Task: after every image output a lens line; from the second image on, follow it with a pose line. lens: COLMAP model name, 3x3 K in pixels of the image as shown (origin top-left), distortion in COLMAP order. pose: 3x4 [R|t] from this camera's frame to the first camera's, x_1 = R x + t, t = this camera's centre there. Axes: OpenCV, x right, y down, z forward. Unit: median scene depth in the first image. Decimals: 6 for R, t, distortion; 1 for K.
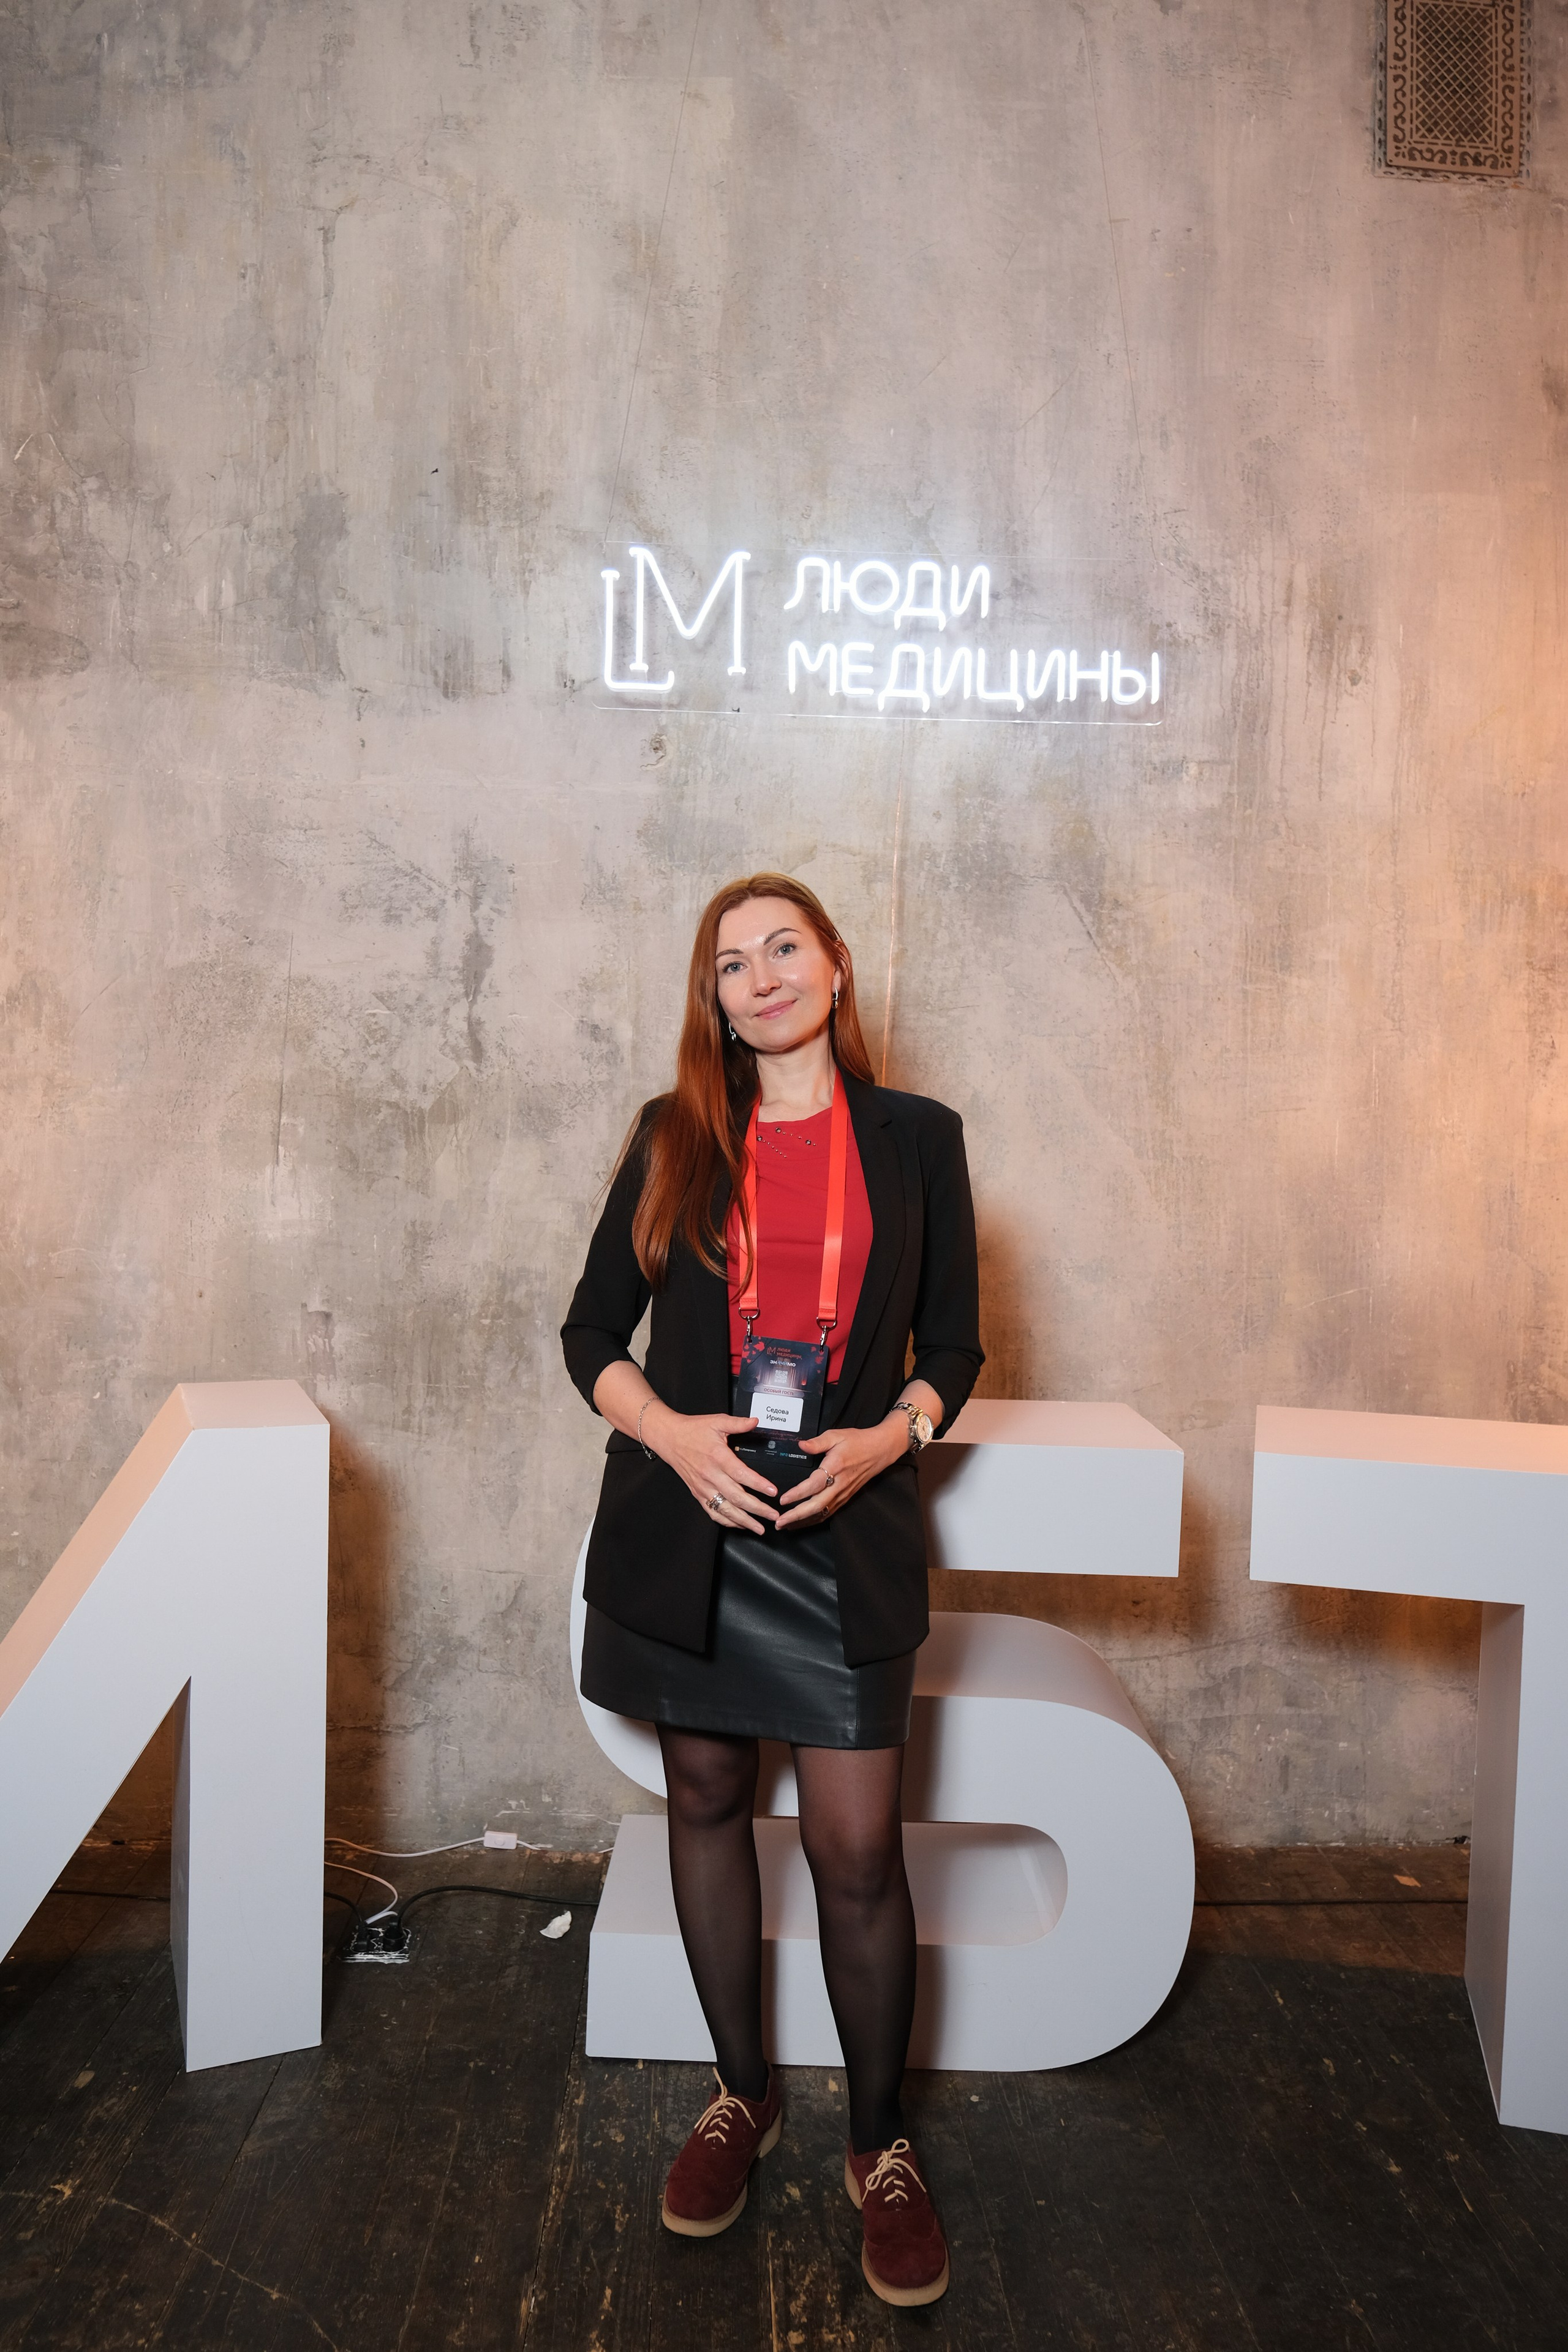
lens RADIAL K [[1596.9, 0, 816.1], [0, 1596.9, 1183.0], [0, 0, 1]] dist [-0.027810, 0.012313]
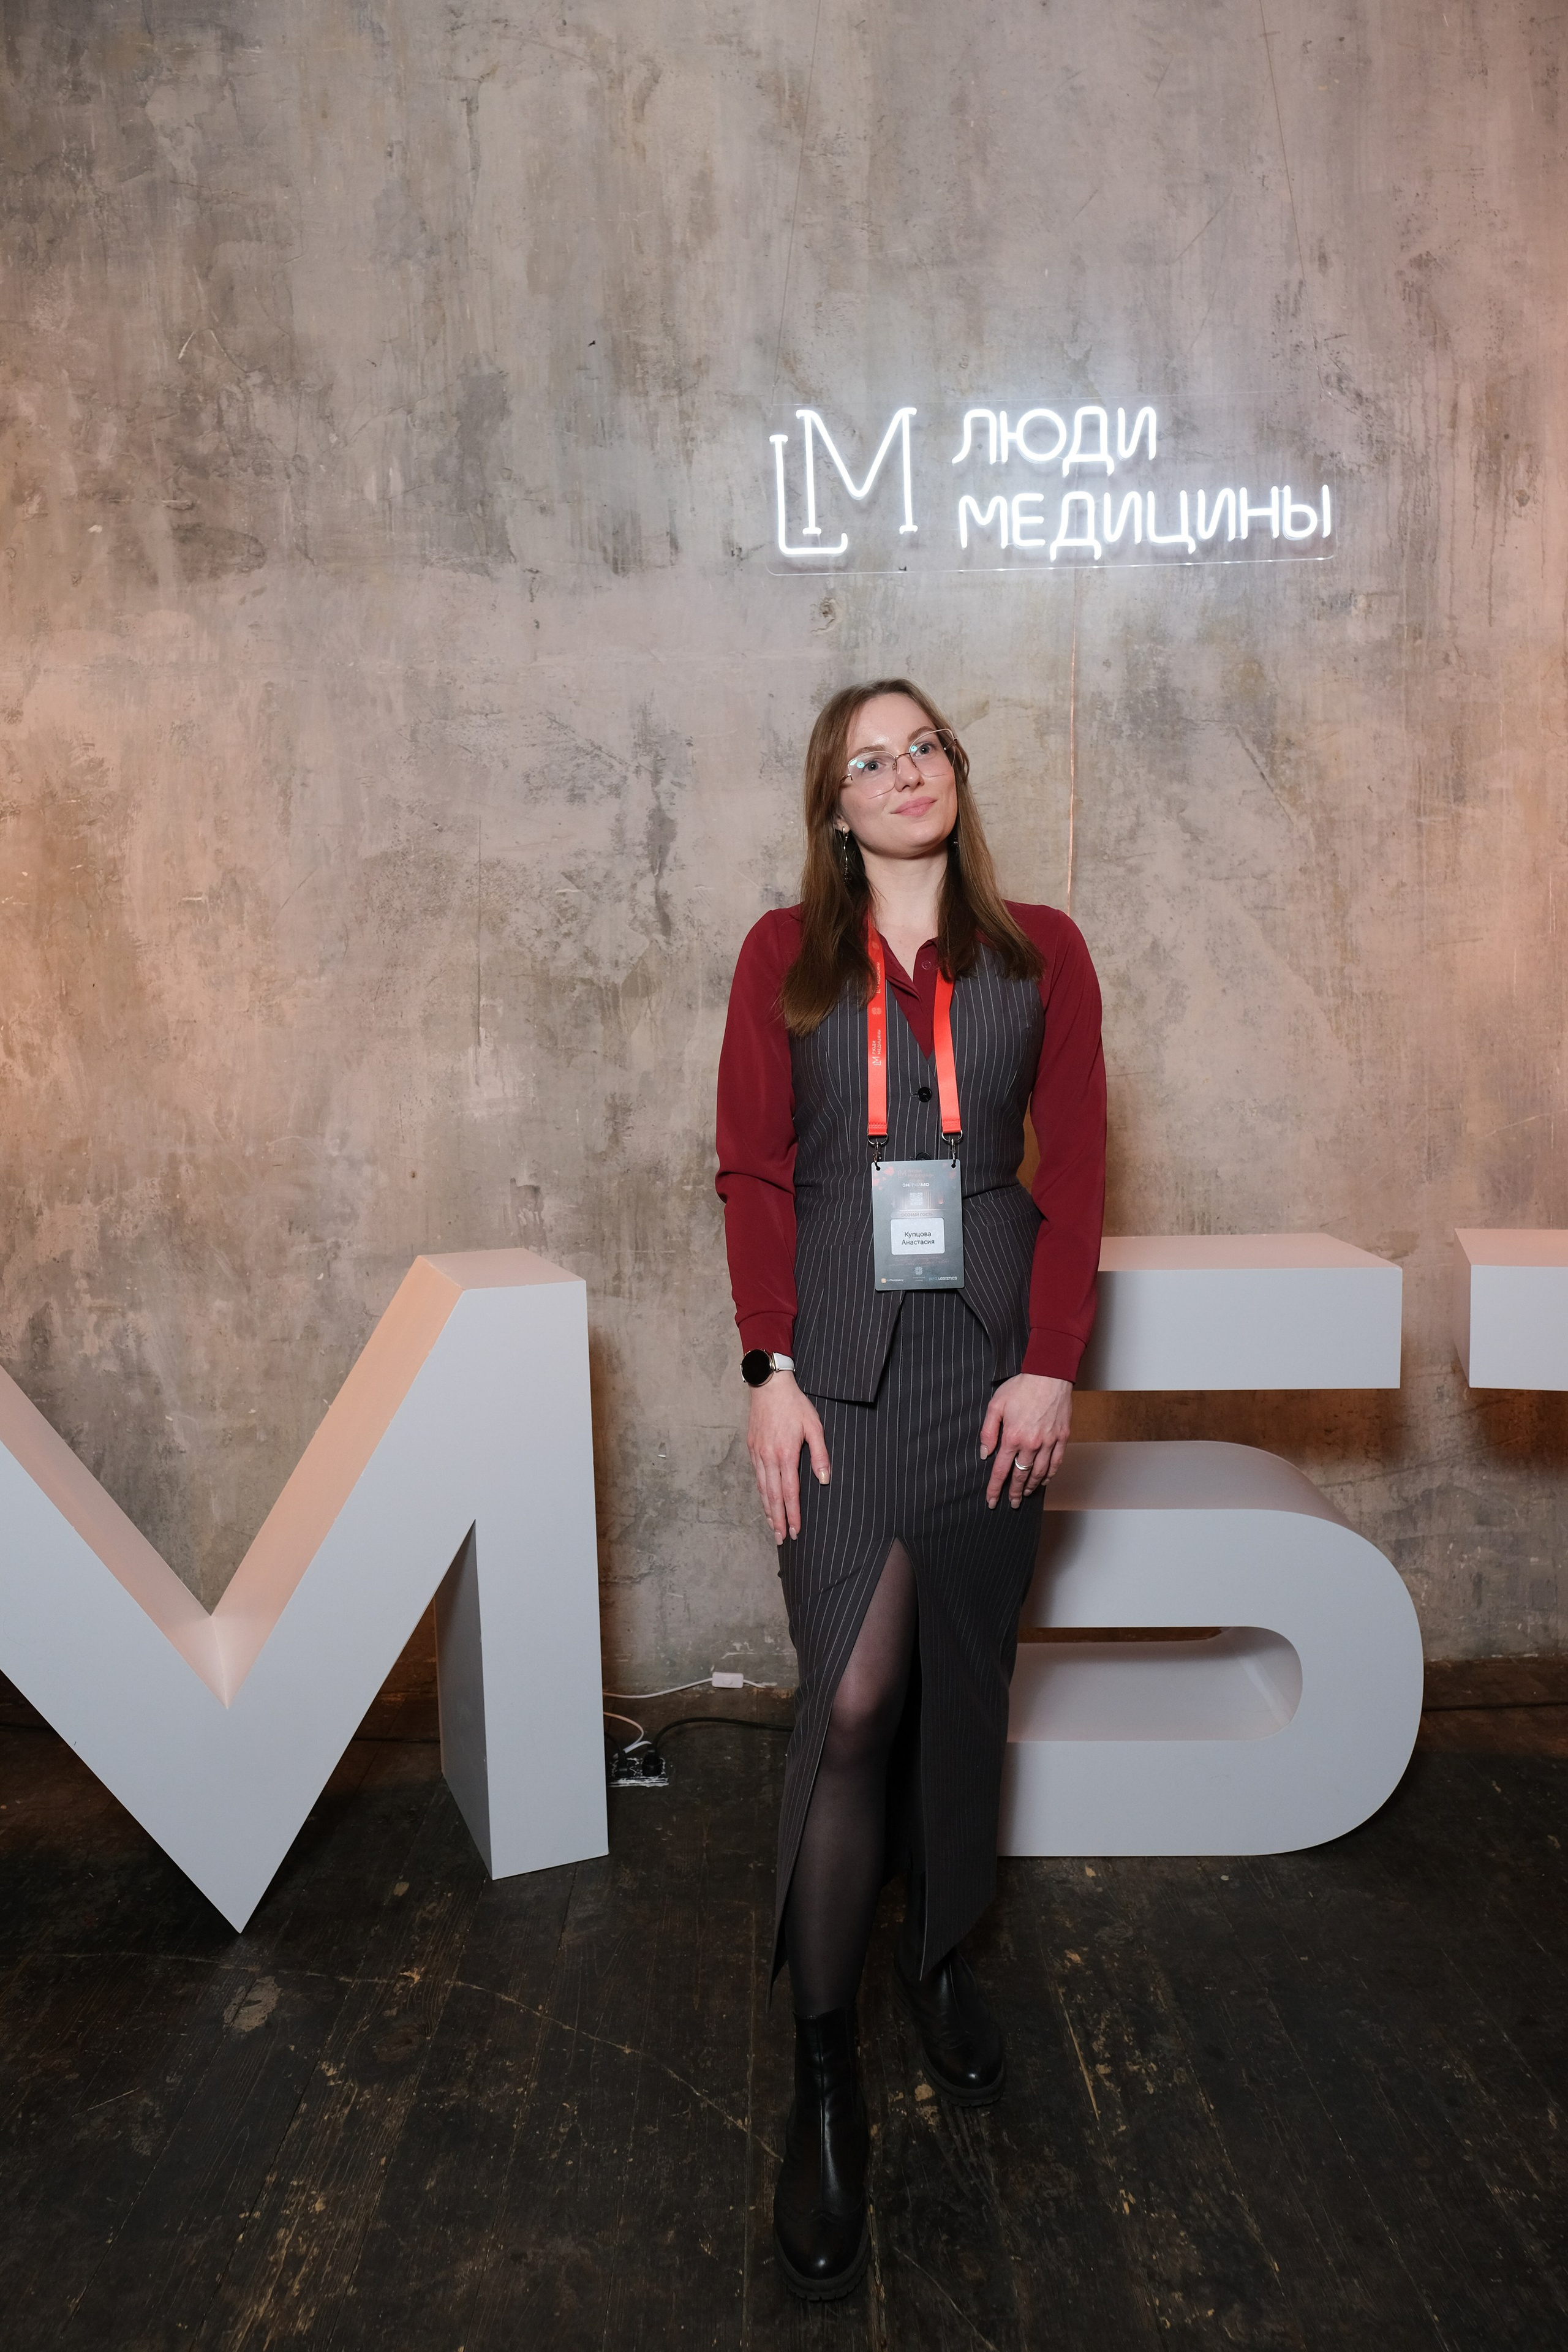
lens RADIAL K [[1670.0, 0, 812.4], [0, 1670.0, 1182.3], [0, 0, 1]] dist [-0.022177, 0.006992]
pose [[0.998181, -0.048550, -0.035755, -0.088548], [0.050867, 0.996454, 0.067020, 0.015133], [0.032374, -0.068717, 0.997111, -0.074945]]
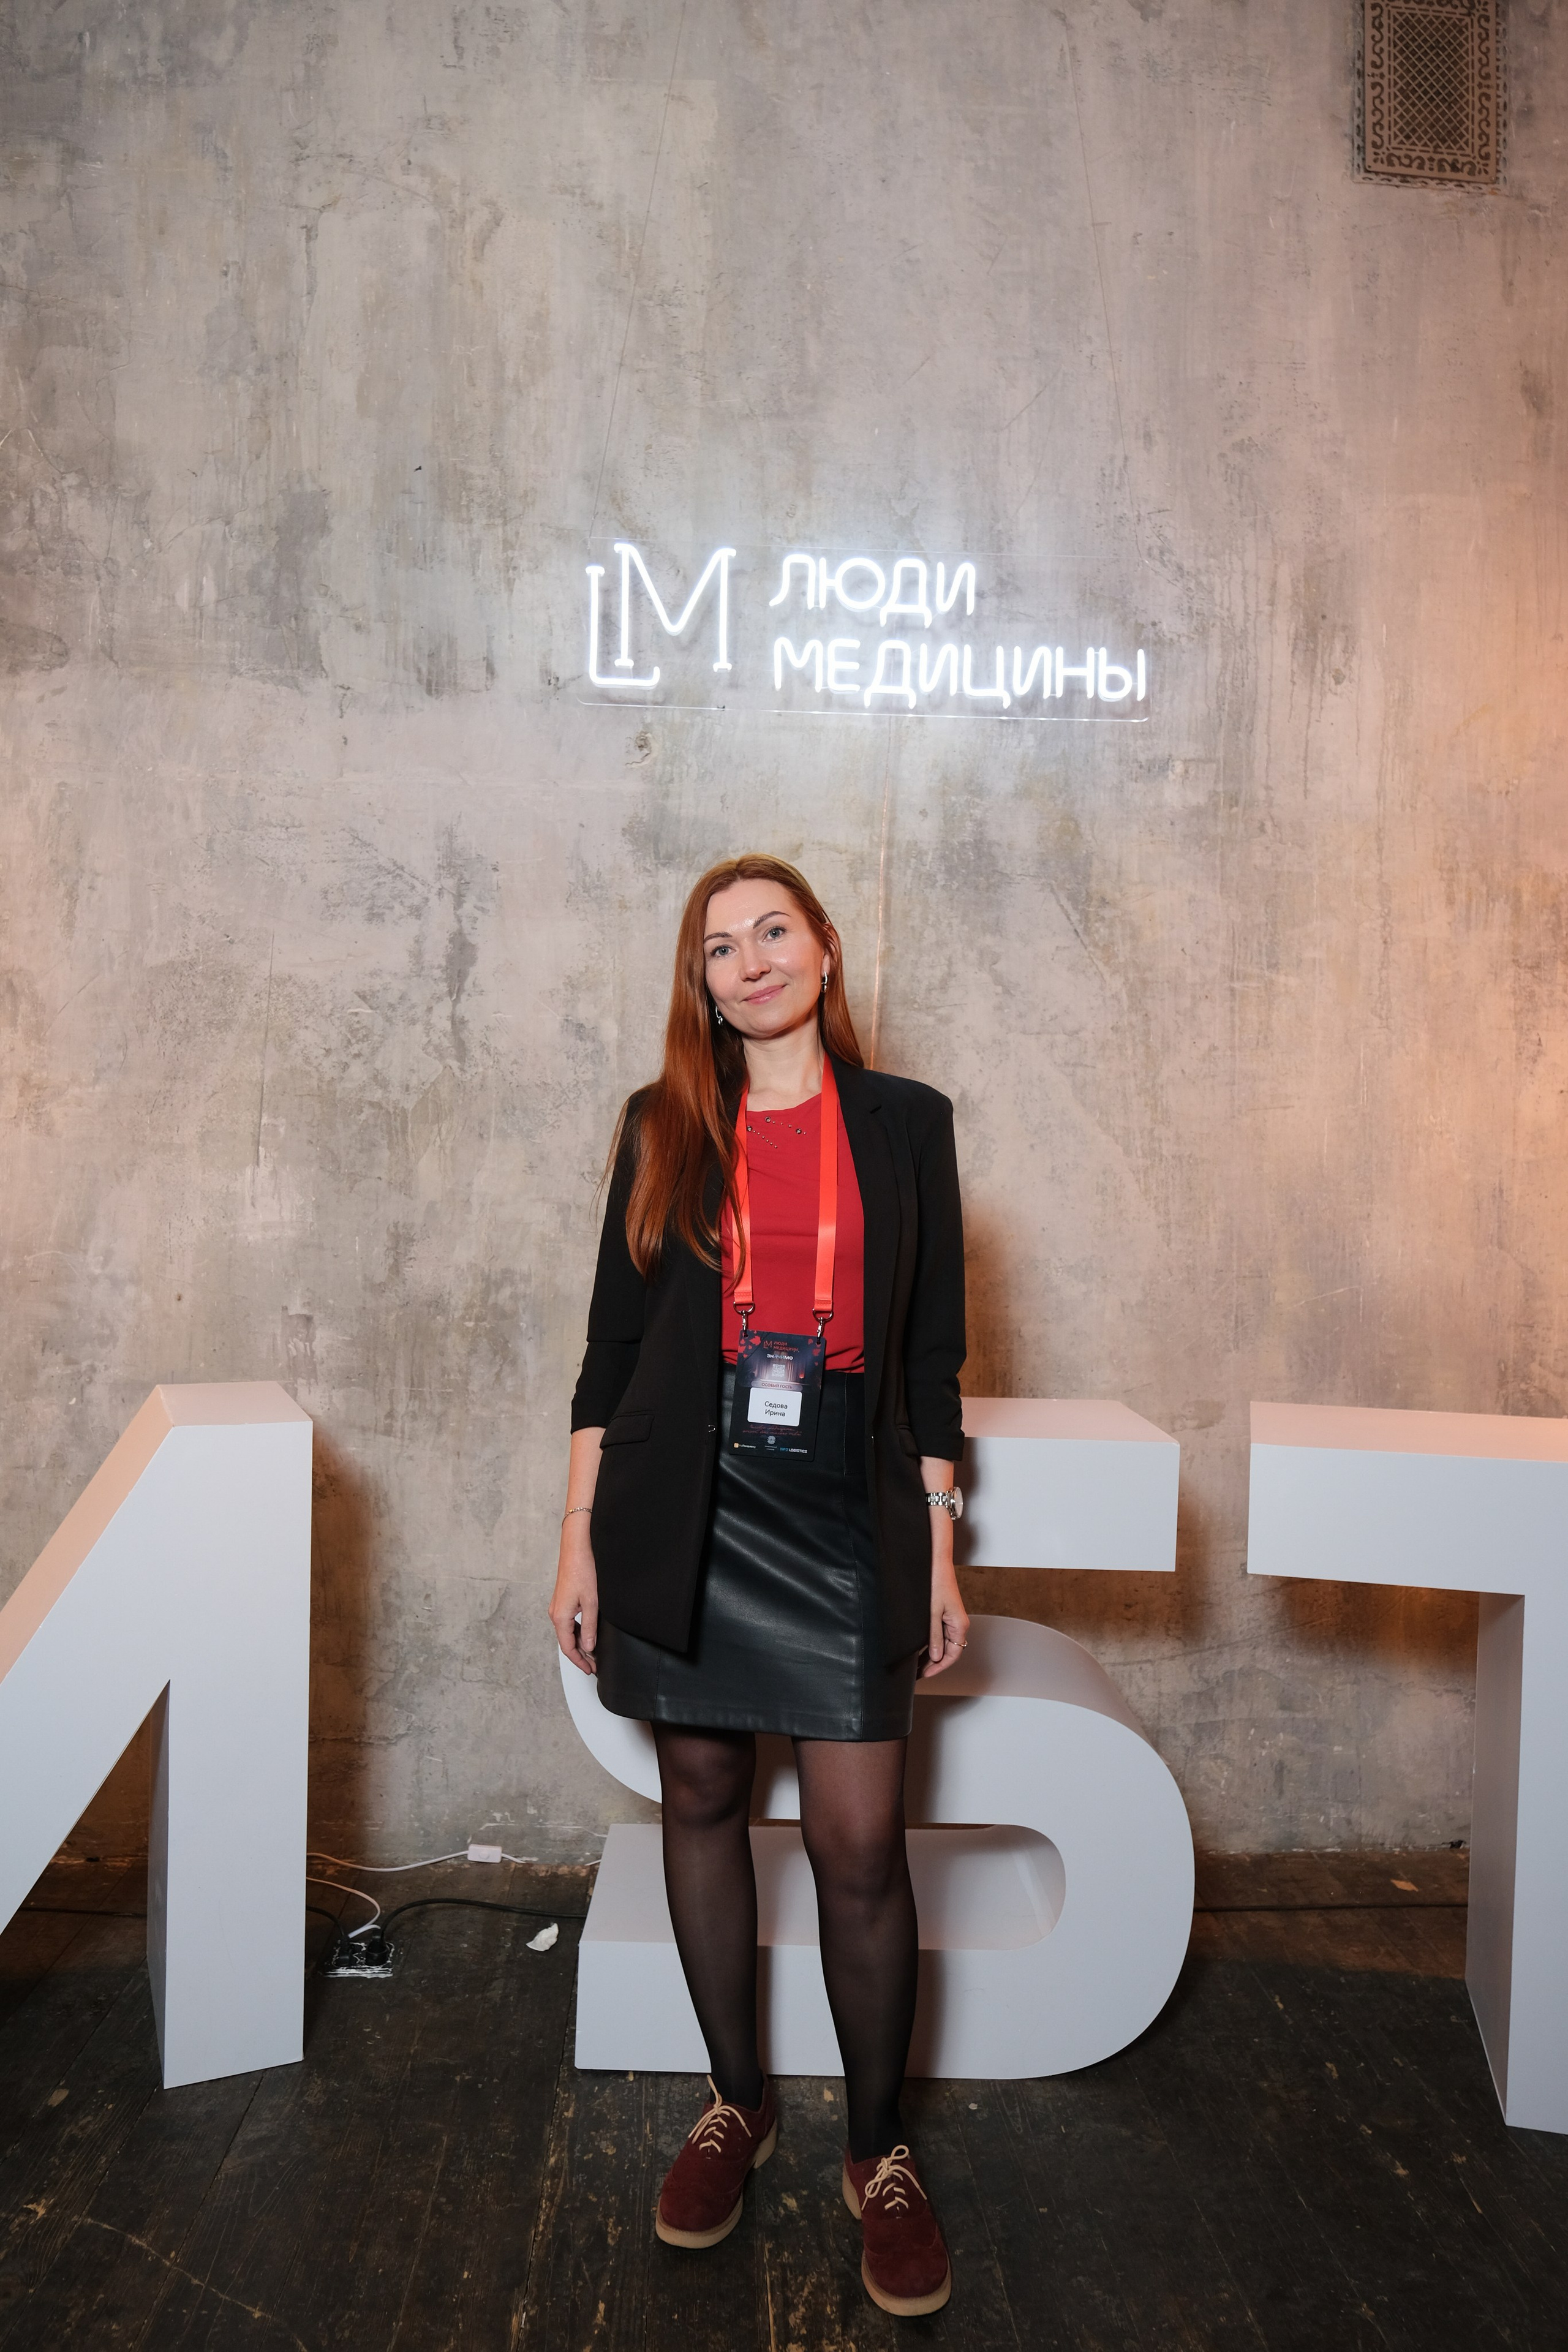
lens RADIAL K [[1596.9, 0, 815.7], [0, 1596.9, 1183.4], [0, 0, 1]] dist [-0.027810, 0.012313]
pose [[0.999882, -0.004042, 0.014796, -0.007248], [0.004309, 0.999827, -0.018113, 0.018739], [-0.014721, 0.018175, 0.999726, 0.008854]]
